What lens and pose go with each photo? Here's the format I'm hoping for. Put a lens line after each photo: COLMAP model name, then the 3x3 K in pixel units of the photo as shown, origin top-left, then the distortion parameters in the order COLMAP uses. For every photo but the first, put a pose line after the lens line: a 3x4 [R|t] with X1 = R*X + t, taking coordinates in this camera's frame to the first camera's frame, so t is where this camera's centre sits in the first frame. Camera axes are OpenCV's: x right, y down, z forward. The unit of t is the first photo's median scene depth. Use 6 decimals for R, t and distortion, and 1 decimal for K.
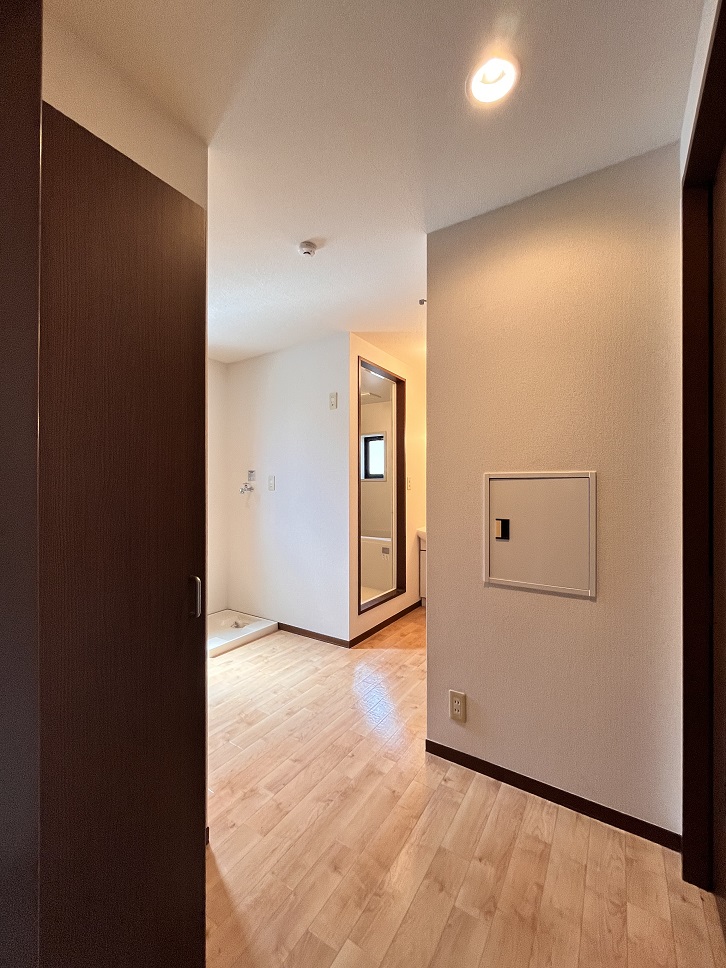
lens RADIAL K [[388.8, 0, 363.0], [0, 388.8, 484.0], [0, 0, 1]] dist [-0.000984, 0.000468]
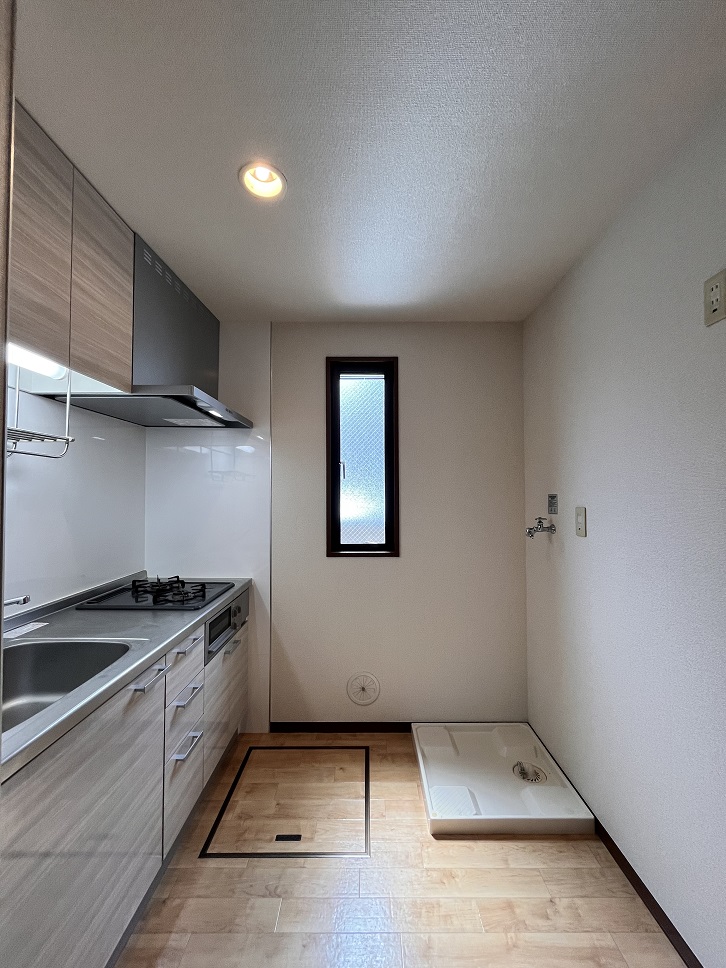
lens RADIAL K [[388.8, 0, 363.0], [0, 388.8, 484.0], [0, 0, 1]] dist [-0.000984, 0.000468]
pose [[0.546478, -0.020385, -0.837225, 0.031081], [0.008298, 0.999786, -0.018927, -0.043774], [0.837432, 0.003396, 0.546531, 0.490599]]
